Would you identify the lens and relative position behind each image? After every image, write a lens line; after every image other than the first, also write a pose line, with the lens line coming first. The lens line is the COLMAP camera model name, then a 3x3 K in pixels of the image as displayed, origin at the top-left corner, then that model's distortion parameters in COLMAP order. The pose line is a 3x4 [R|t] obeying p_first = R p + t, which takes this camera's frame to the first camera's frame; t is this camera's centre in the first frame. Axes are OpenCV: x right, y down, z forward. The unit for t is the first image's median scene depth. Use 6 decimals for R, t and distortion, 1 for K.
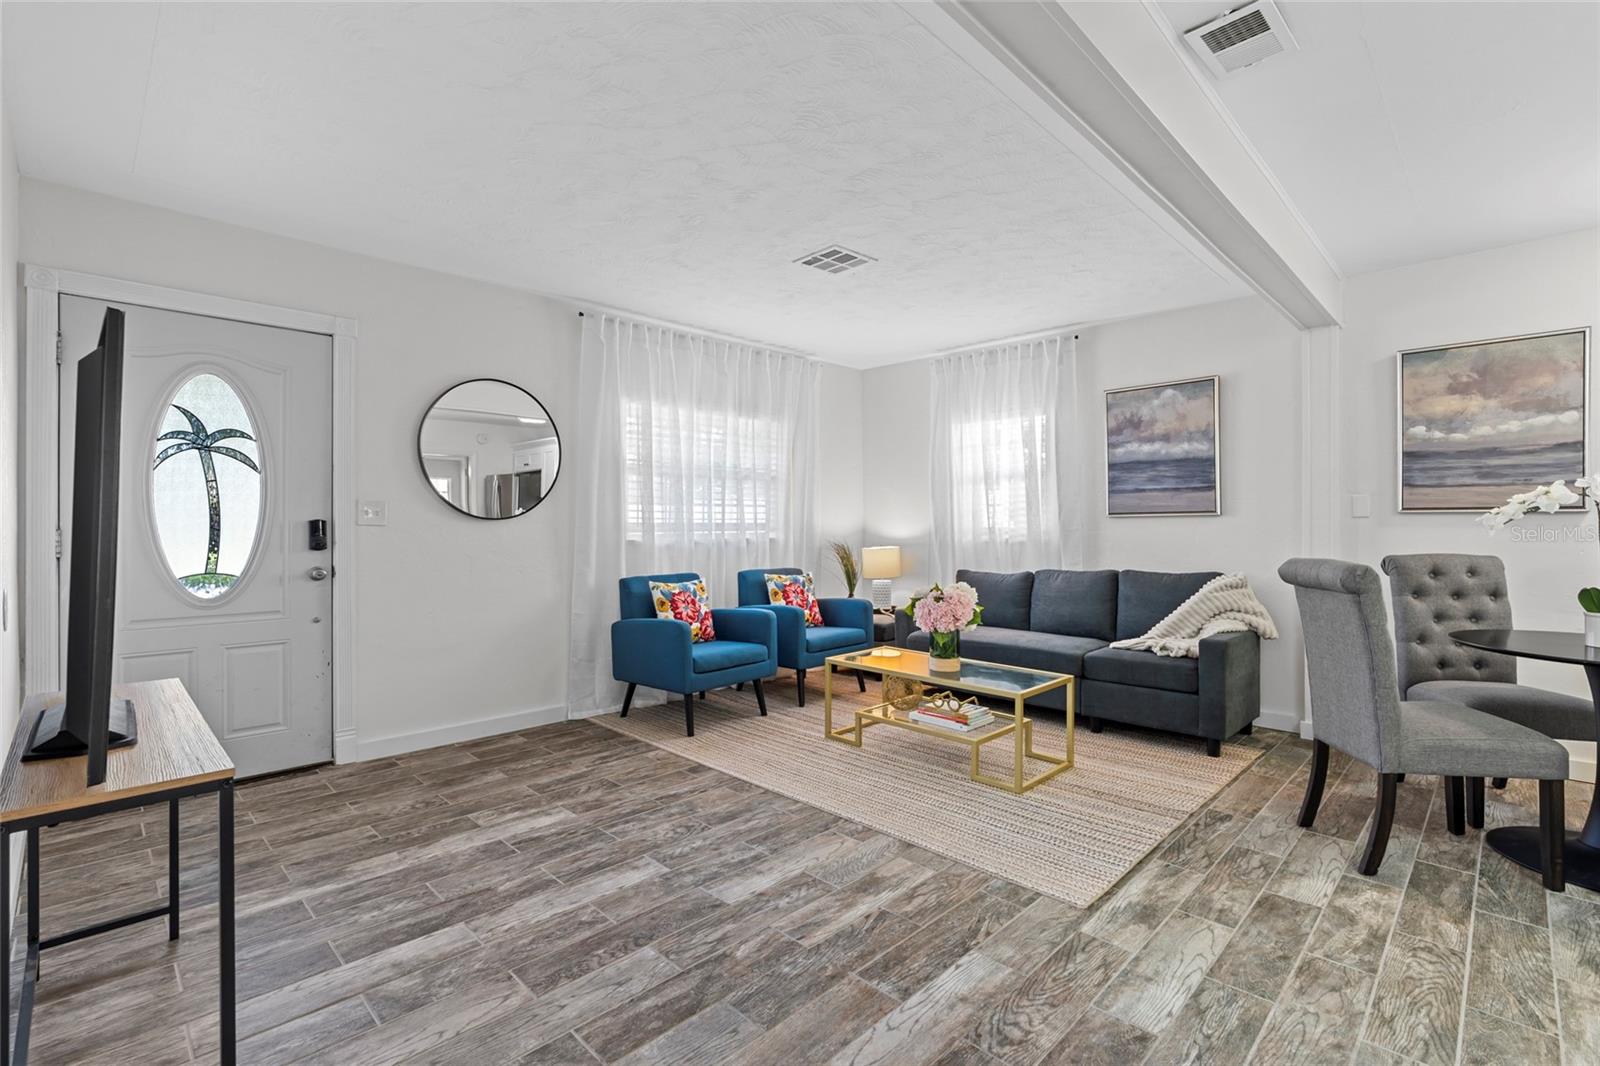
lens RADIAL K [[724.3, 0, 803.5], [0, 724.3, 529.6], [0, 0, 1]] dist [-0.007843, 0.000332]
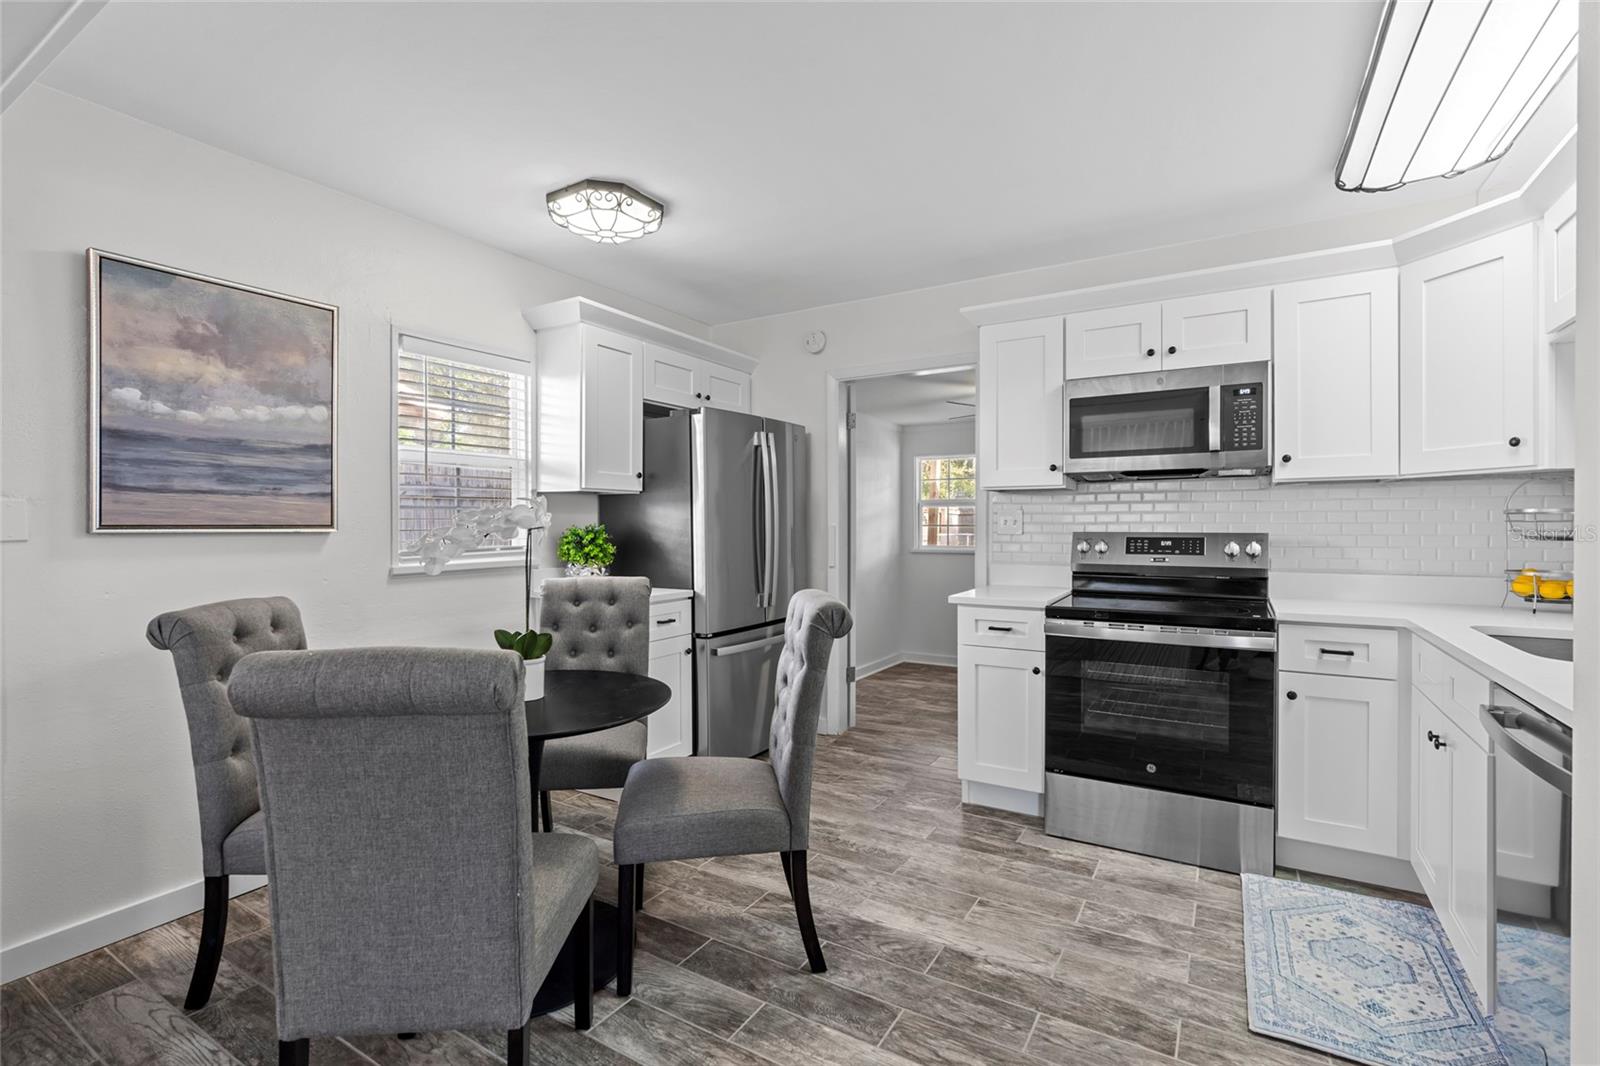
lens RADIAL K [[724.3, 0, 803.5], [0, 724.3, 529.6], [0, 0, 1]] dist [-0.007843, 0.000332]
pose [[-0.233775, -0.005073, 0.972277, 0.159233], [0.011069, 0.999908, 0.007878, -0.027345], [-0.972228, 0.012603, -0.233697, 0.654426]]
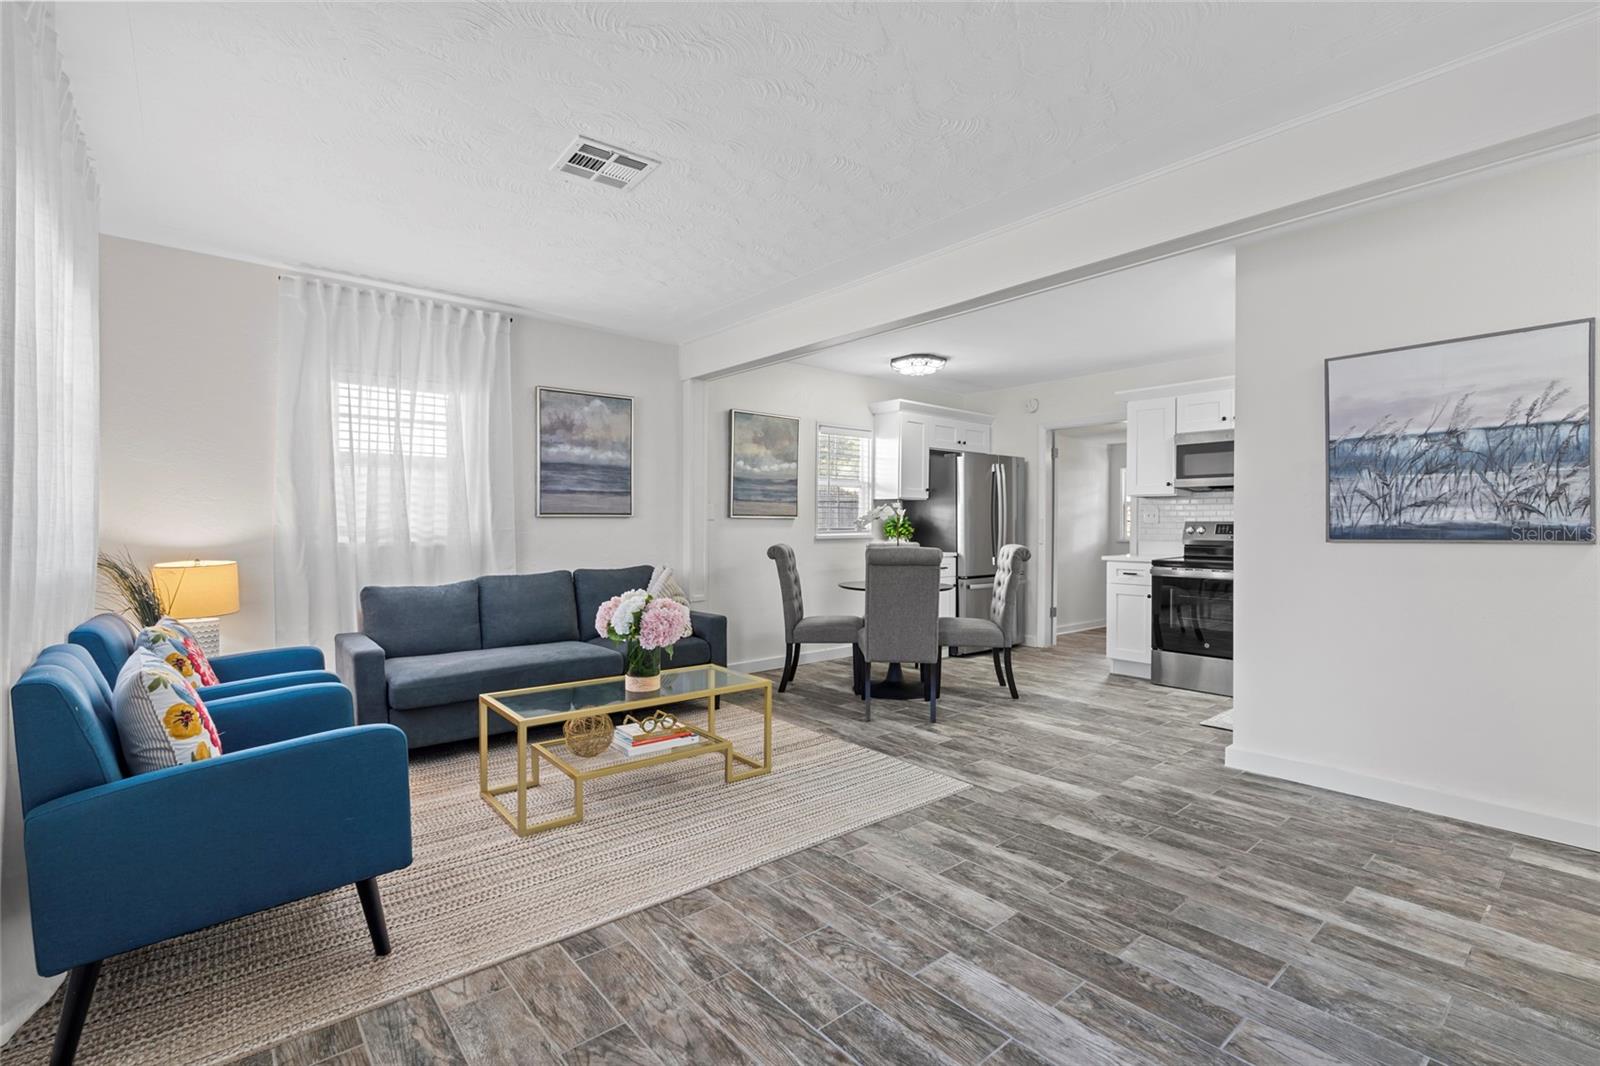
lens RADIAL K [[724.3, 0, 803.5], [0, 724.3, 529.6], [0, 0, 1]] dist [-0.007843, 0.000332]
pose [[0.092550, -0.005004, 0.995695, -0.729990], [0.004480, 0.999979, 0.004609, -0.004457], [-0.995698, 0.004034, 0.092570, 0.792635]]
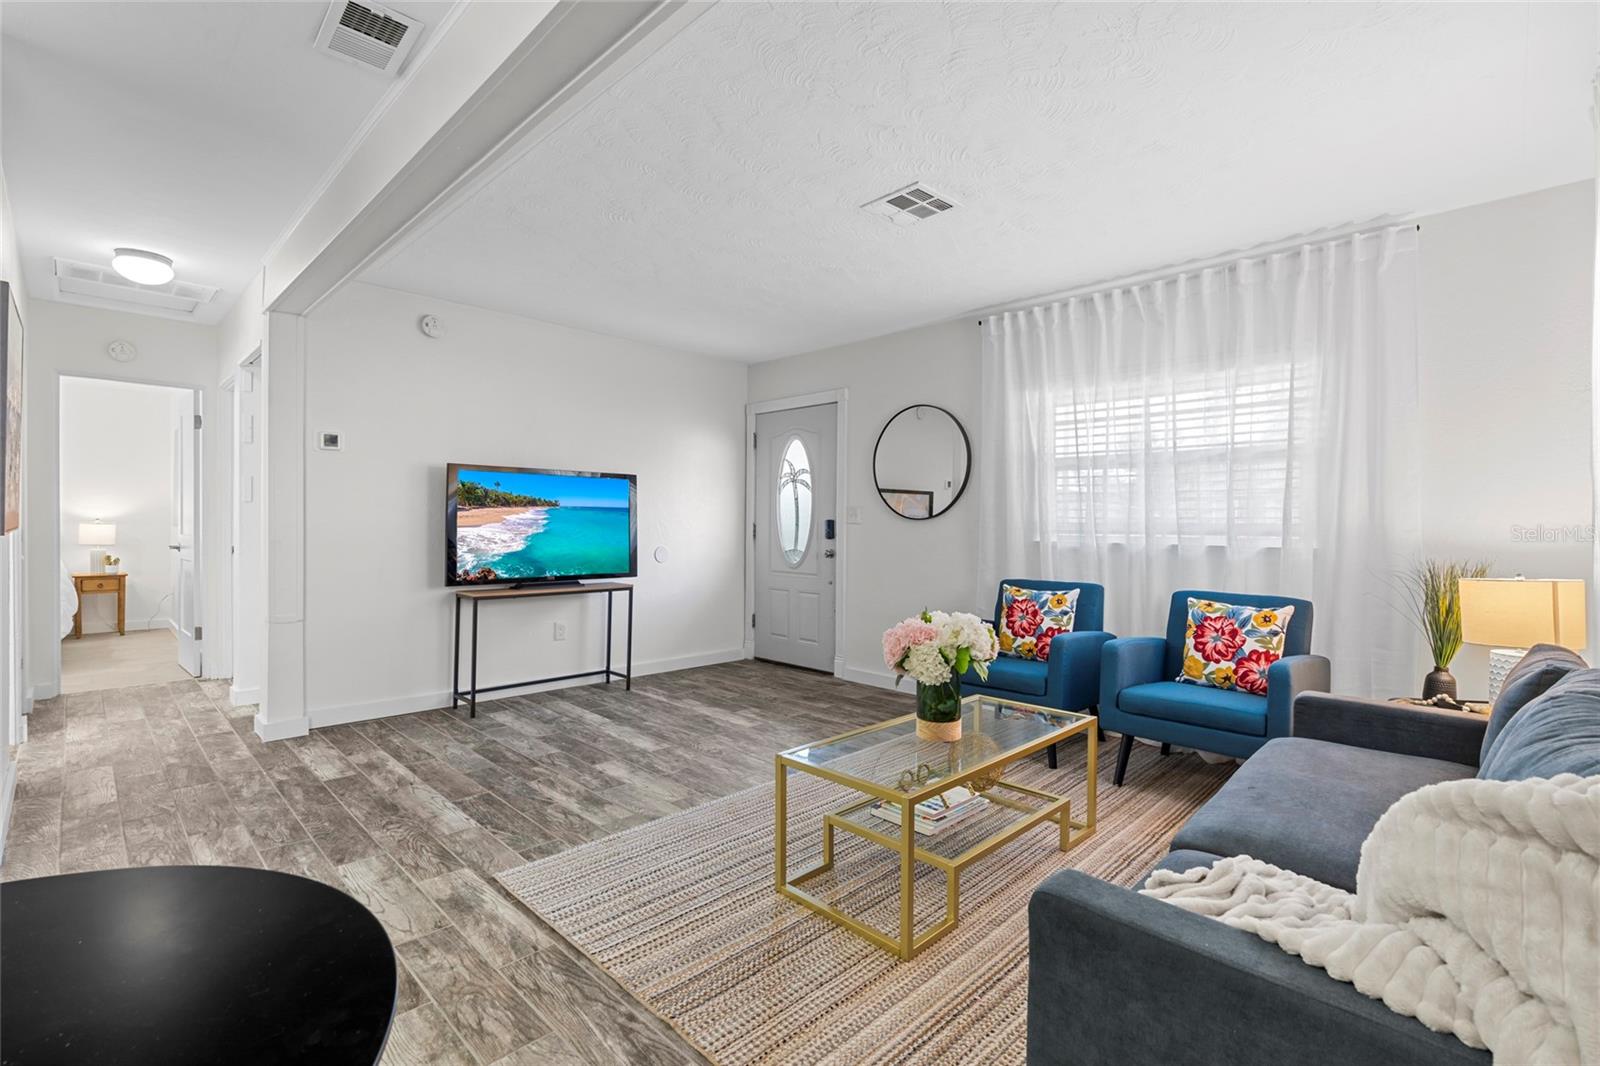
lens RADIAL K [[731.1, 0, 800.0], [0, 731.1, 533.0], [0, 0, 1]] dist [-0.013378, 0.000113]
pose [[-0.004590, 0.012232, -0.999915, 0.960361], [-0.016497, 0.999788, 0.012306, -0.003210], [0.999853, 0.016552, -0.004387, 0.954430]]
